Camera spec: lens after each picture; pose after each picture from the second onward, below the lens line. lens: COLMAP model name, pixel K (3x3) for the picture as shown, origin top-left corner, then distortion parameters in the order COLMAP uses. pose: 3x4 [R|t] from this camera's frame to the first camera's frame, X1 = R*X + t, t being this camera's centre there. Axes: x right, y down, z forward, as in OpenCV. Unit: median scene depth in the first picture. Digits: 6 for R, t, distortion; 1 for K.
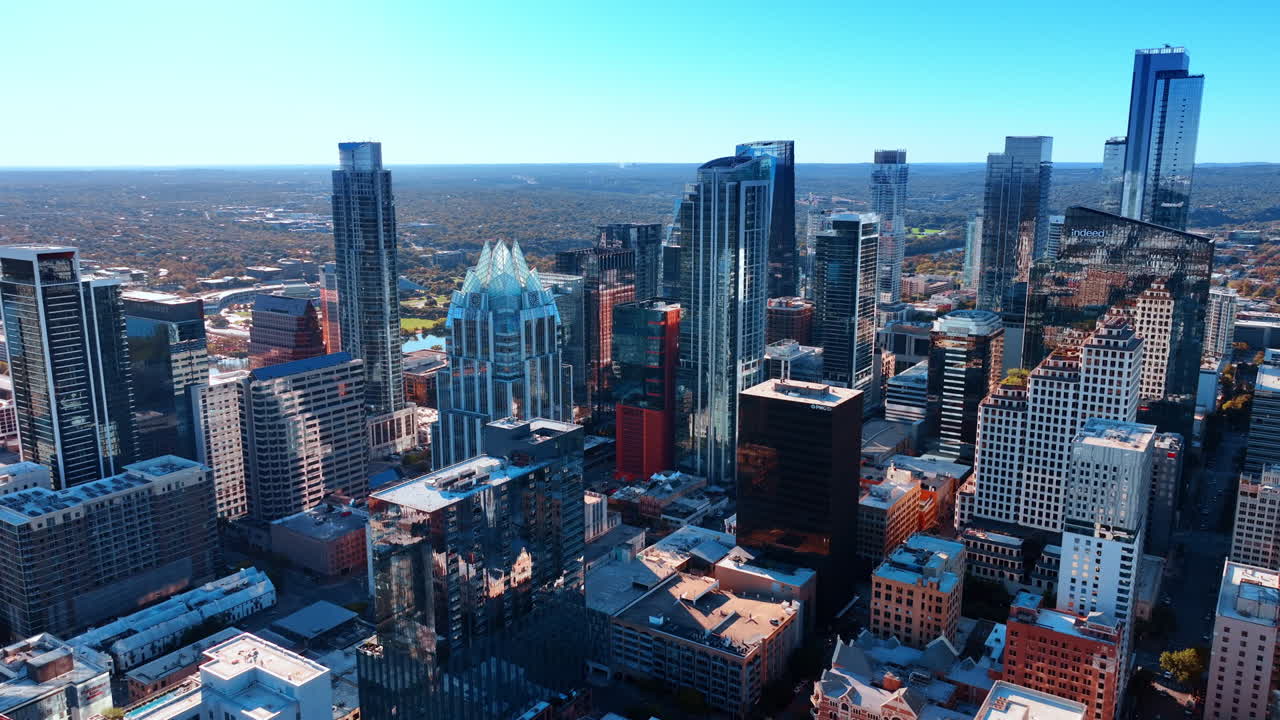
lens RADIAL K [[962.9, 0, 640.0], [0, 962.9, 360.0], [0, 0, 1]] dist [0.004442, 0.005483]
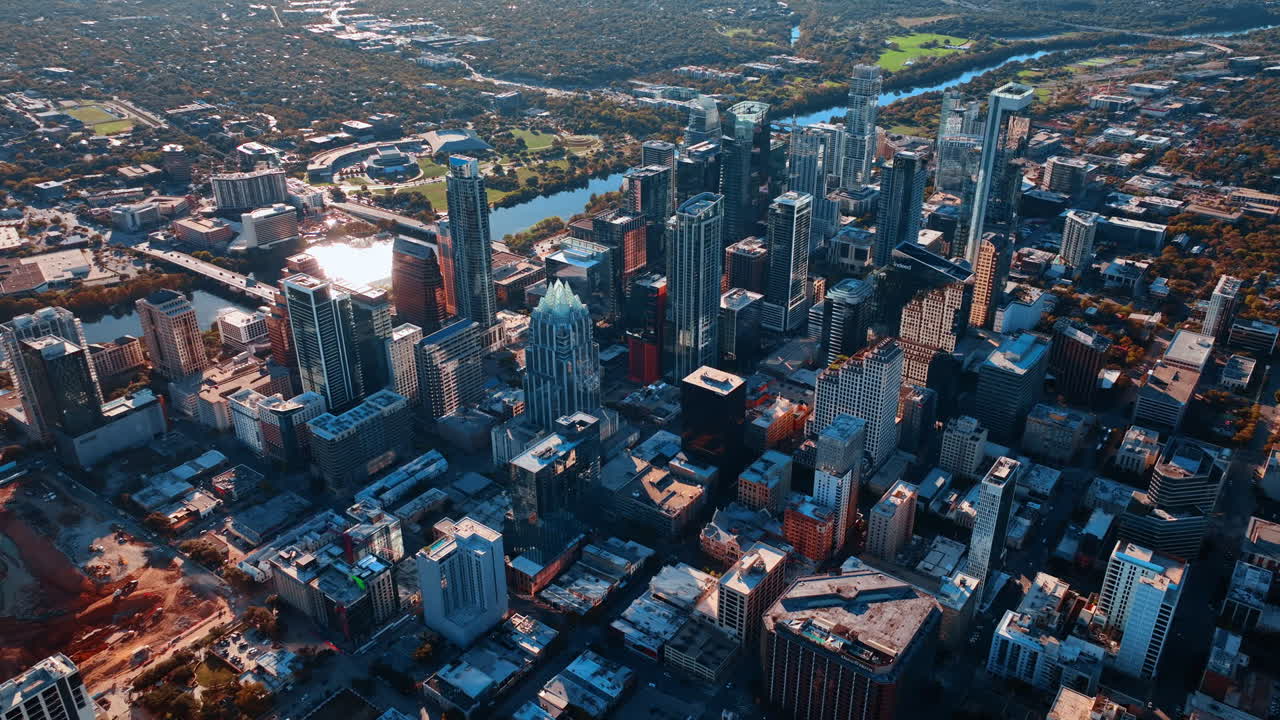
lens RADIAL K [[962.9, 0, 640.0], [0, 962.9, 360.0], [0, 0, 1]] dist [0.004442, 0.005483]
pose [[0.998555, 0.018009, -0.050623, 0.113614], [-0.004053, 0.964720, 0.263248, -0.508575], [0.053578, -0.262663, 0.963399, -0.854889]]
